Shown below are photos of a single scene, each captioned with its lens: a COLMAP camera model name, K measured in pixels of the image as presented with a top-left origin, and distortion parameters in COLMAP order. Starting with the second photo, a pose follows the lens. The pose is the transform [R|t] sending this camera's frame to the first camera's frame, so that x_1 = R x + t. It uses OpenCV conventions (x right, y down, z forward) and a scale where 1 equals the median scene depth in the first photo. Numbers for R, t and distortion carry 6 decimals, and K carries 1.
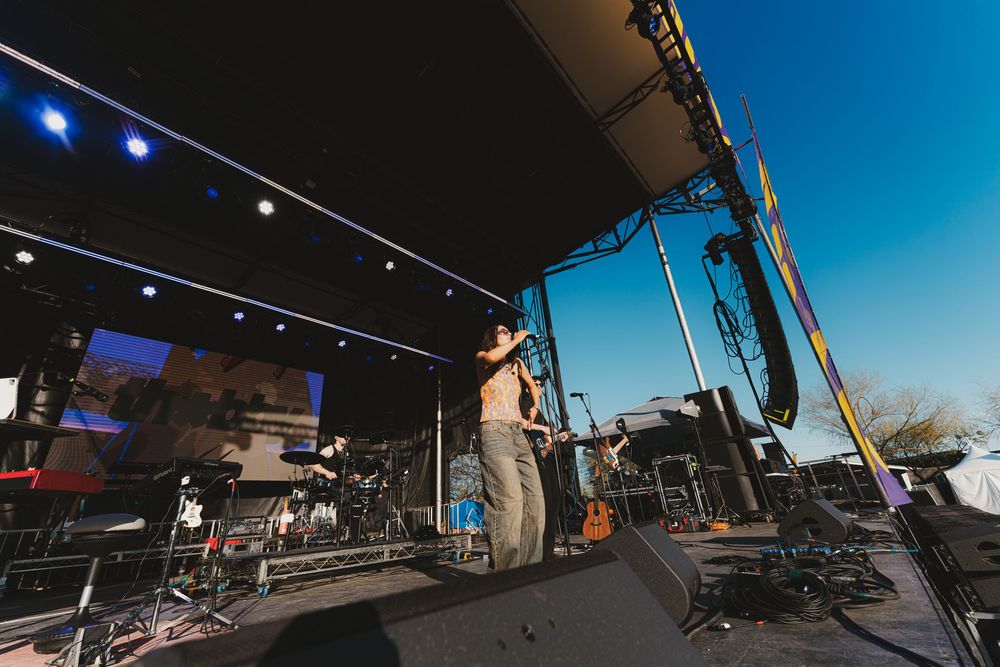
lens RADIAL K [[401.1, 0, 500.0], [0, 401.1, 333.5], [0, 0, 1]] dist [-0.001538, -0.000209]
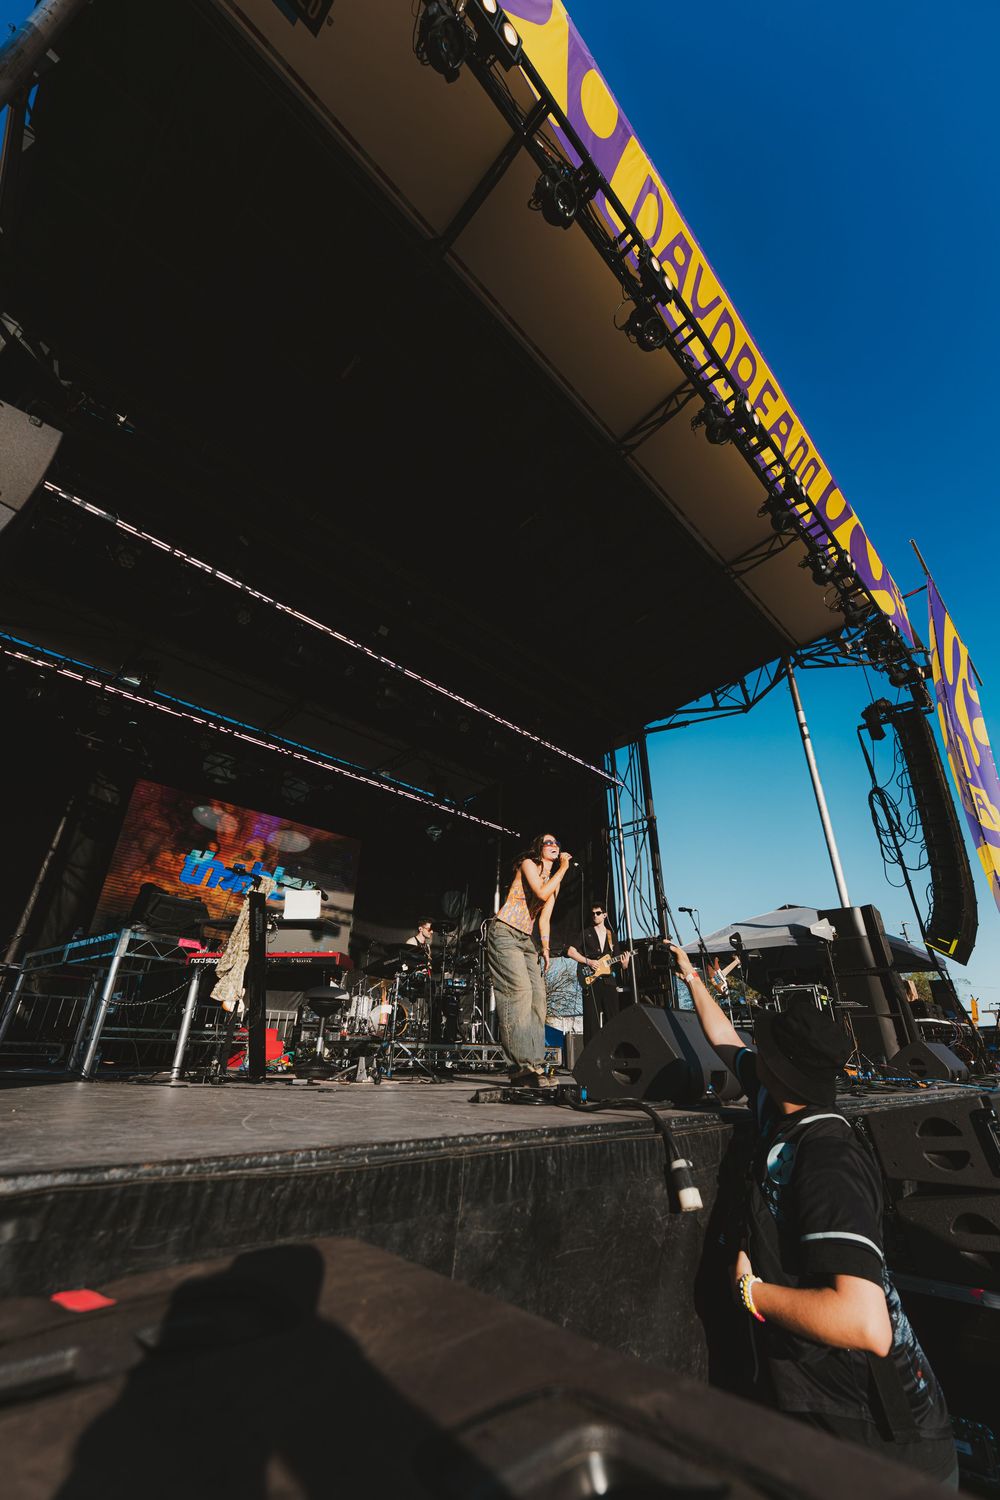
lens RADIAL K [[601.8, 0, 500.0], [0, 601.8, 750.0], [0, 0, 1]] dist [-0.000488, -0.000555]
pose [[0.992826, 0.057046, -0.105085, -0.057368], [-0.060773, 0.997619, -0.032612, -0.074437], [0.102975, 0.038764, 0.993928, -0.234815]]
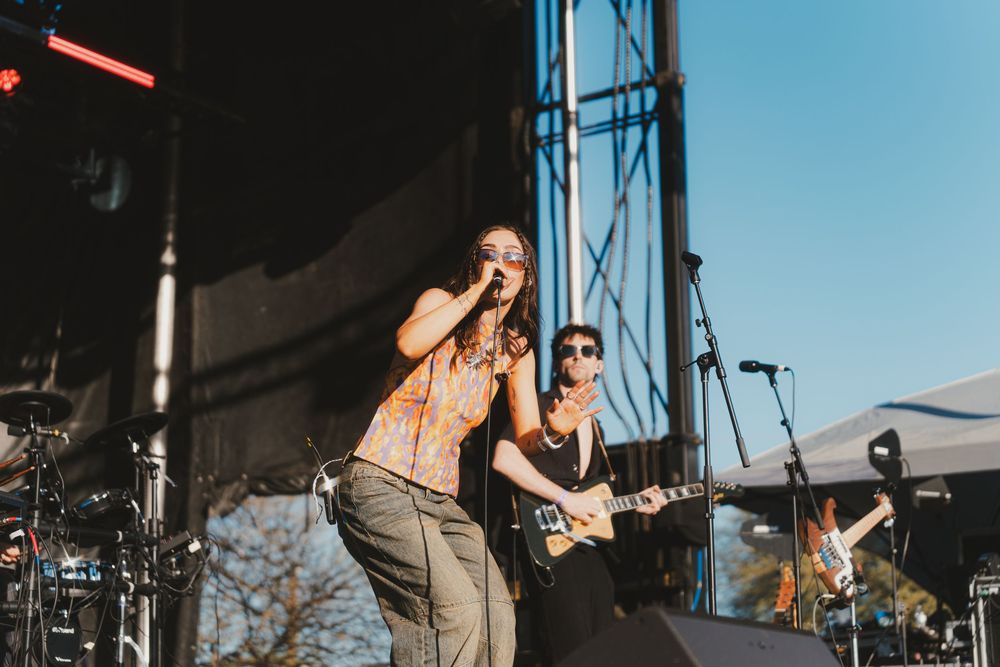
lens RADIAL K [[2046.1, 0, 500.0], [0, 2046.1, 333.5], [0, 0, 1]] dist [0.006687, 0.068394]
pose [[0.991689, 0.096578, 0.085004, -0.080255], [-0.112076, 0.972924, 0.202131, -0.092701], [-0.063181, -0.209978, 0.975662, -0.302458]]
